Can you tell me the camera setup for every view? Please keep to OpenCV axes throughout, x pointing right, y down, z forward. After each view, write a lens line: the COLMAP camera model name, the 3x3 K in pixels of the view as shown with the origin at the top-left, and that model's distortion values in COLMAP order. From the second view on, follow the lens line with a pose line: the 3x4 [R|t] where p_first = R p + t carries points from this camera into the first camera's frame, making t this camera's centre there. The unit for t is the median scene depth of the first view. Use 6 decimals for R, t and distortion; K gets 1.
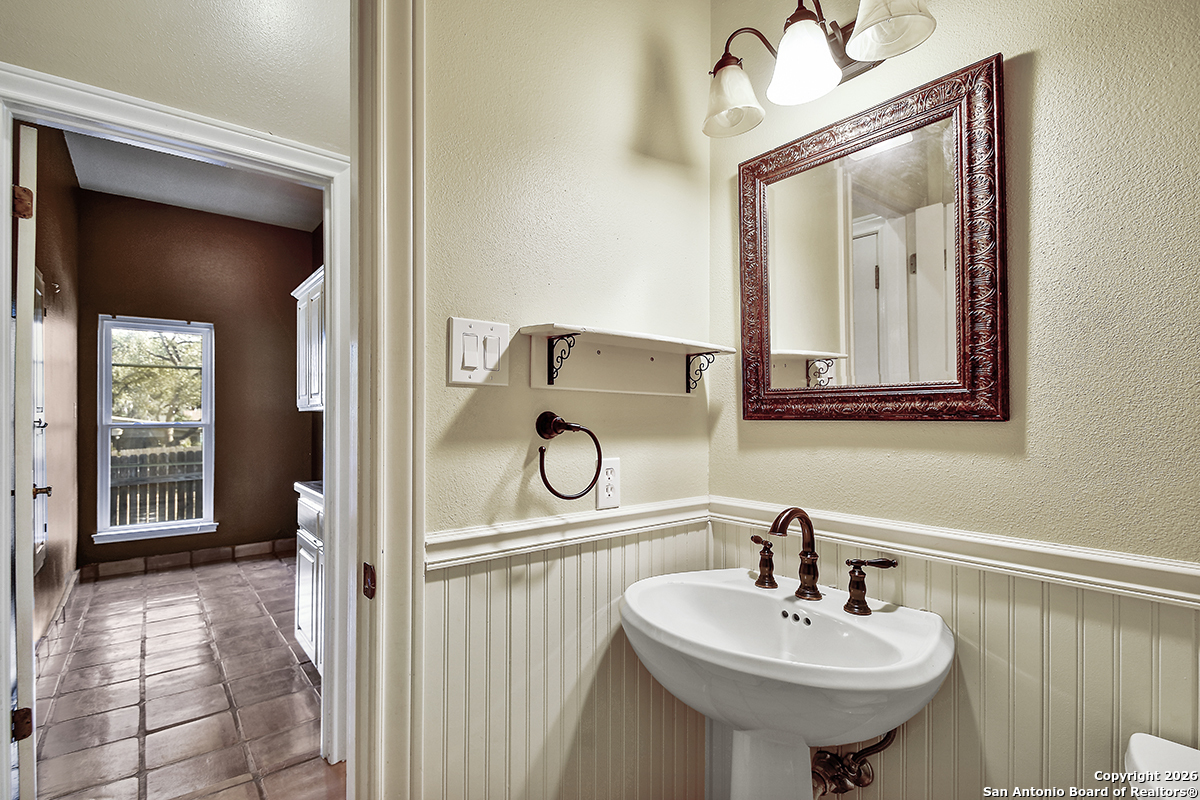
lens RADIAL K [[532.8, 0, 602.3], [0, 532.8, 421.3], [0, 0, 1]] dist [0.001553, -0.017133]
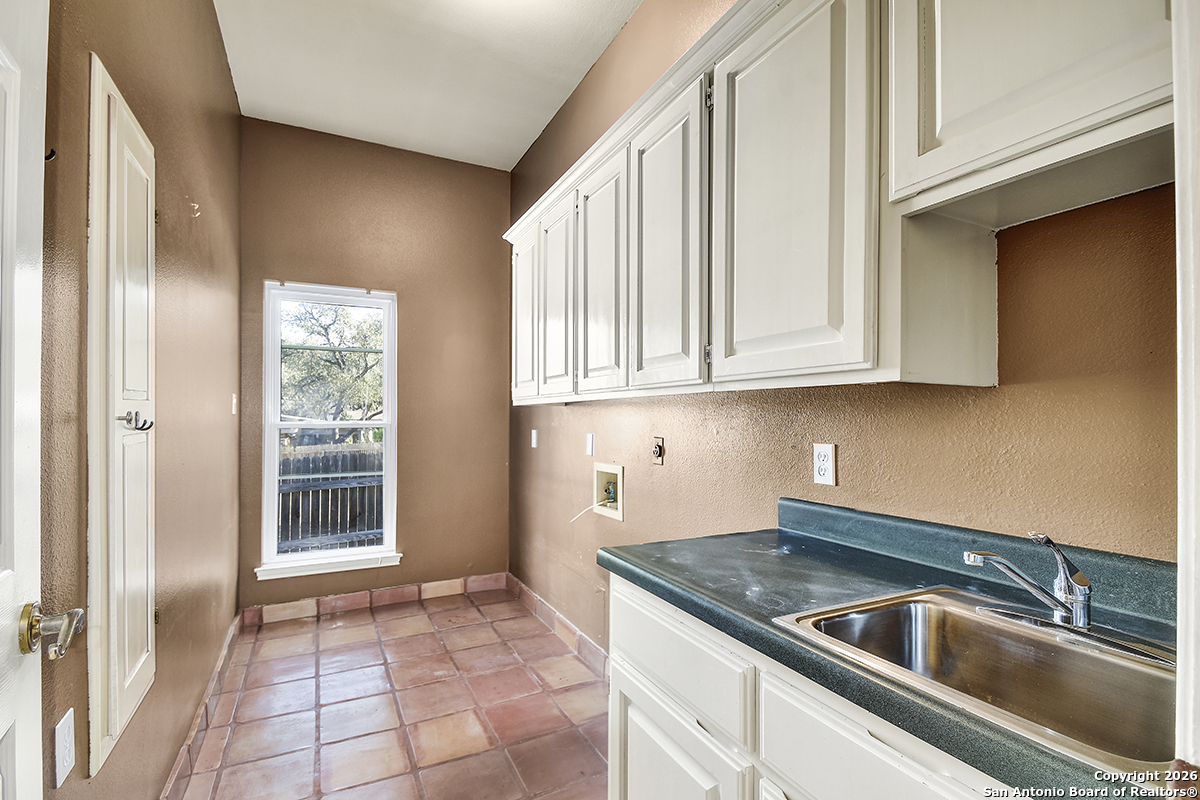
lens RADIAL K [[532.8, 0, 602.3], [0, 532.8, 421.3], [0, 0, 1]] dist [0.001553, -0.017133]
pose [[0.975929, 0.003307, -0.218063, -0.291671], [-0.003412, 0.999994, -0.000106, 0.000787], [0.218061, 0.000847, 0.975935, 0.332119]]
